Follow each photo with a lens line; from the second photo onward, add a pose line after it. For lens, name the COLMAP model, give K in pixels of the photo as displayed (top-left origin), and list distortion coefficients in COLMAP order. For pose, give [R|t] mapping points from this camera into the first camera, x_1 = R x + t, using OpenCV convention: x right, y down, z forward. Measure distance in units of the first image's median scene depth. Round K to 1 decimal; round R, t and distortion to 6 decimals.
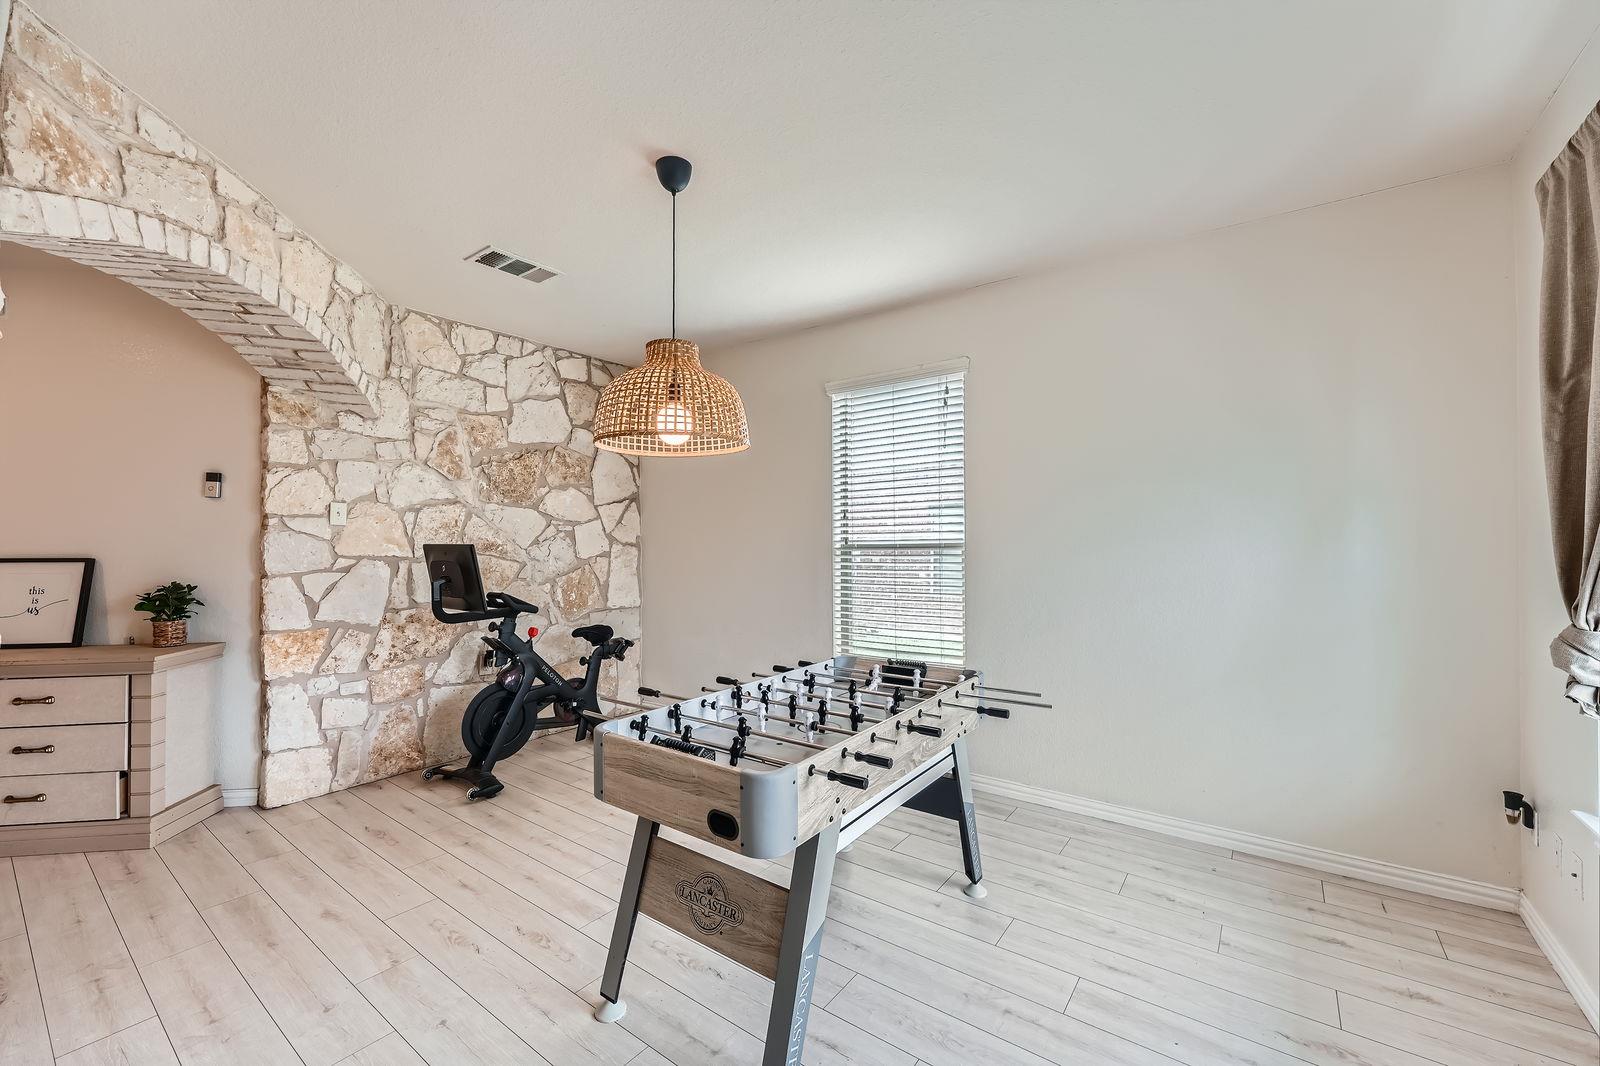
lens RADIAL K [[650.0, 0, 800.0], [0, 650.0, 537.3], [0, 0, 1]] dist [-0.010167, 0.001586]
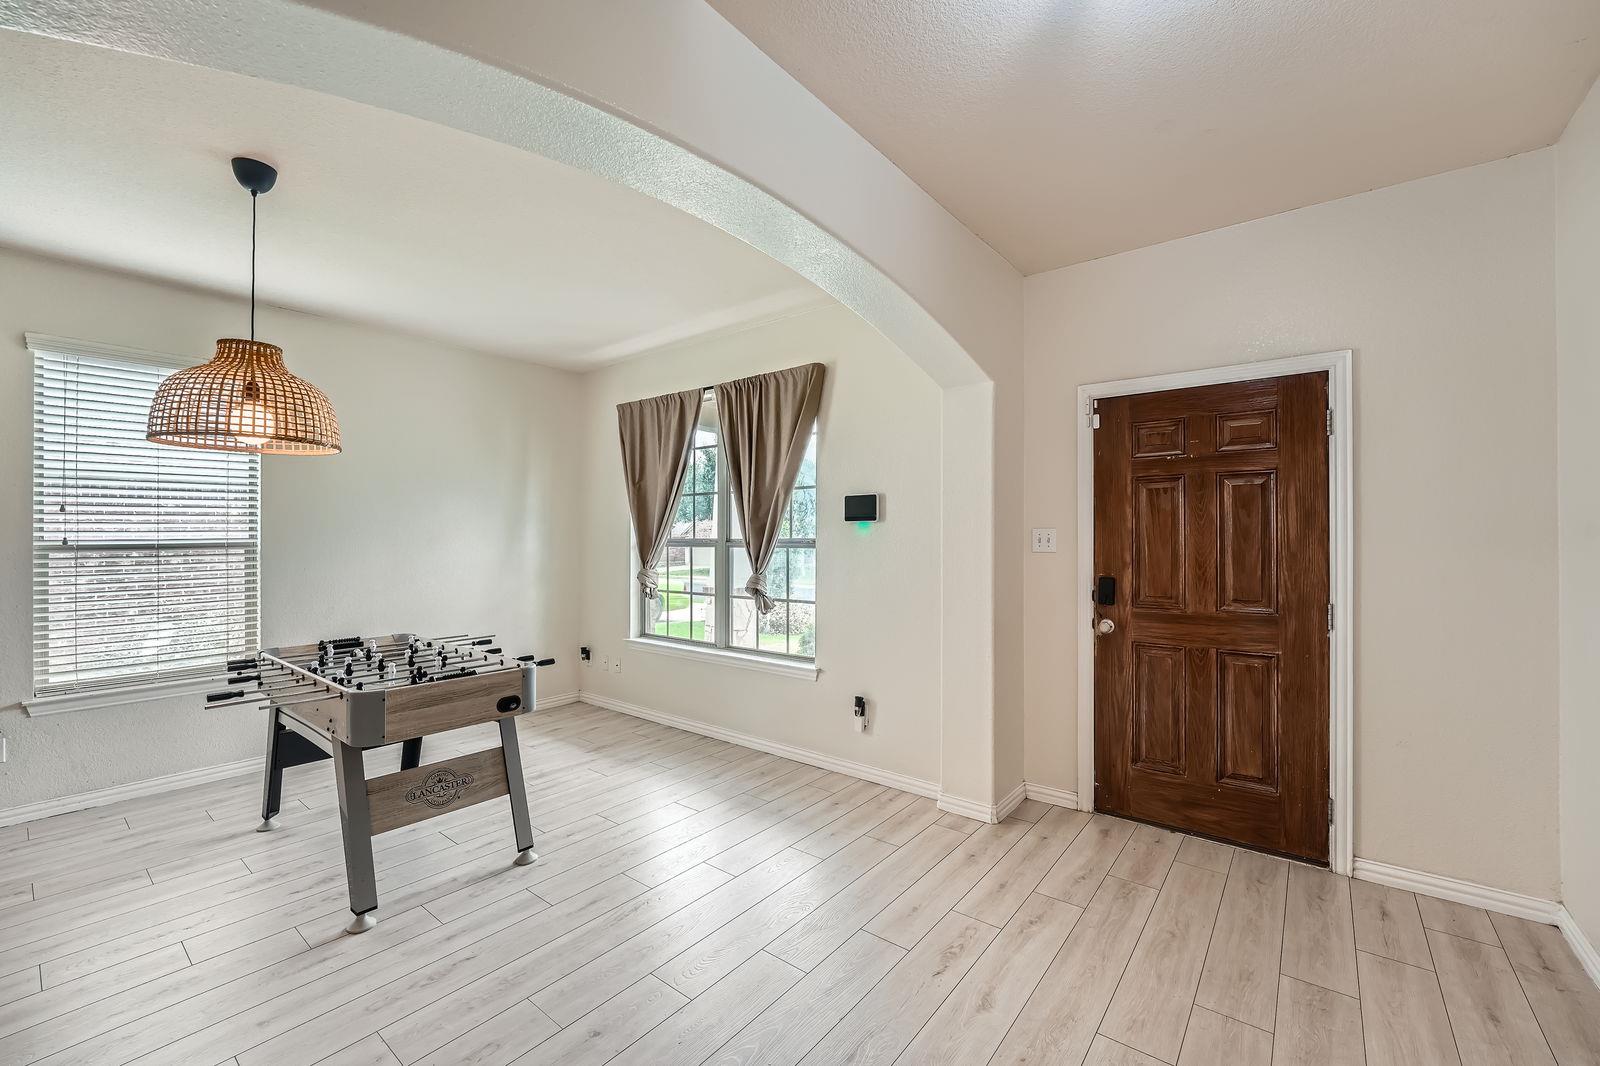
lens RADIAL K [[650.0, 0, 806.6], [0, 650.0, 539.5], [0, 0, 1]] dist [-0.010167, 0.001586]
pose [[0.043796, -0.002000, 0.999038, -1.170739], [-0.003855, 0.999990, 0.002171, -0.002144], [-0.999033, -0.003946, 0.043788, 0.085898]]
